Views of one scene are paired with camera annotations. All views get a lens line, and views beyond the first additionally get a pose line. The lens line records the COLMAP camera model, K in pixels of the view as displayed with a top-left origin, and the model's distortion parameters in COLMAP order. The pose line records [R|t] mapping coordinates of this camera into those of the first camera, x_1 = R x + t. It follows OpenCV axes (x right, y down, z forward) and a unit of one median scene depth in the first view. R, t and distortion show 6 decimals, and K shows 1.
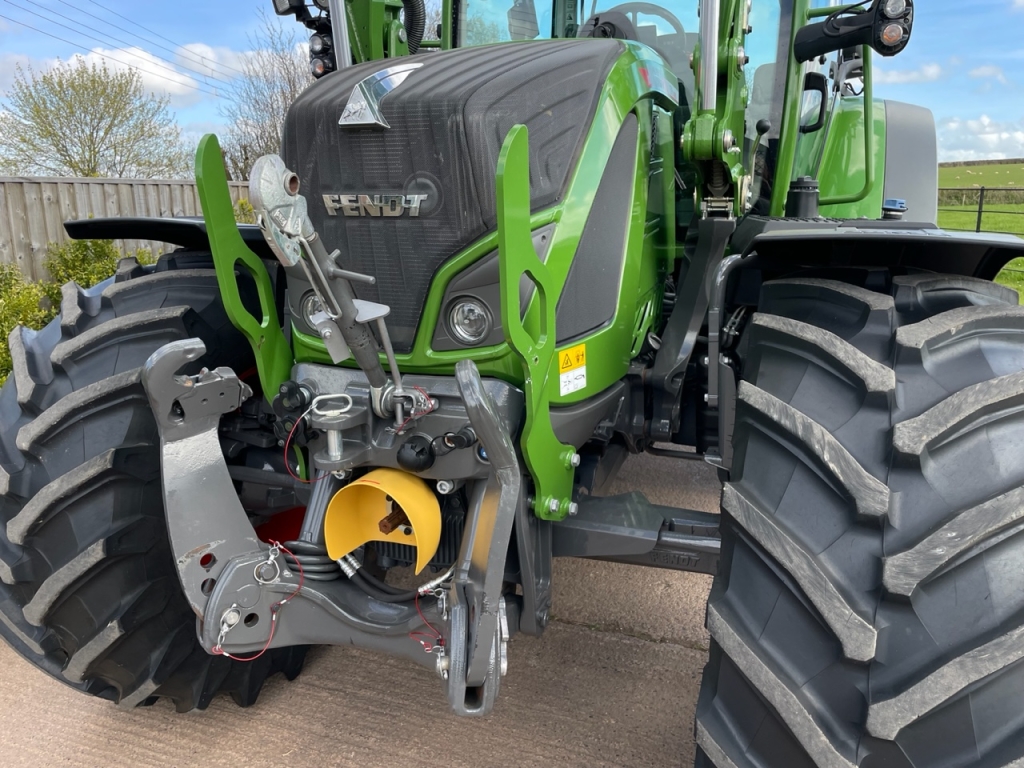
lens RADIAL K [[768.2, 0, 516.3], [0, 768.2, 379.3], [0, 0, 1]] dist [0.090122, -0.114984]
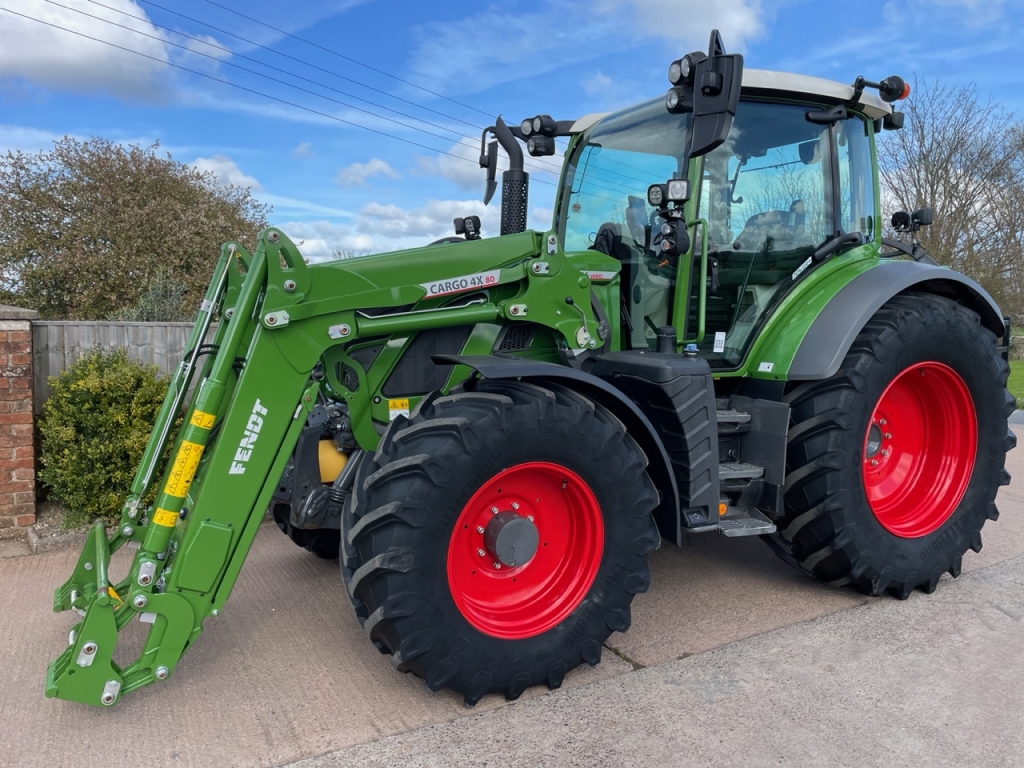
lens RADIAL K [[768.2, 0, 516.3], [0, 768.2, 379.3], [0, 0, 1]] dist [0.090122, -0.114984]
pose [[0.763449, 0.083706, -0.640421, 1.786717], [-0.172031, 0.982100, -0.076715, 0.014037], [0.622536, 0.168740, 0.764183, -0.518396]]
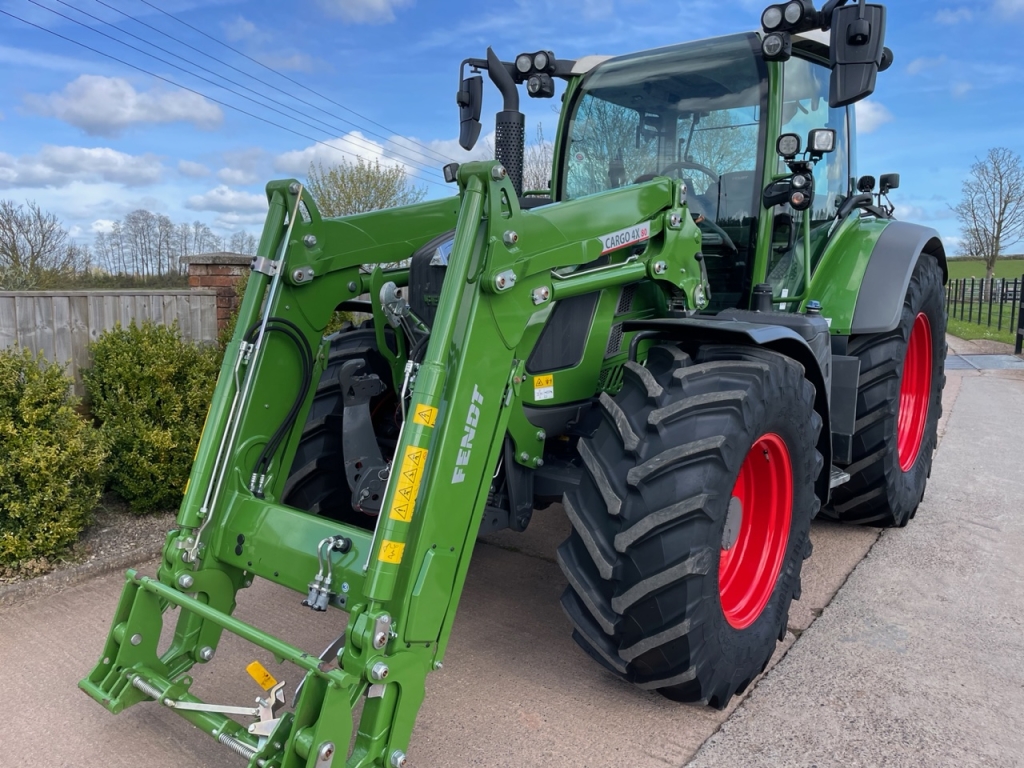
lens RADIAL K [[768.2, 0, 516.3], [0, 768.2, 379.3], [0, 0, 1]] dist [0.090122, -0.114984]
pose [[0.958580, 0.056095, -0.279244, 0.544179], [-0.082665, 0.993006, -0.084292, 0.135019], [0.272562, 0.103885, 0.956513, -0.840396]]
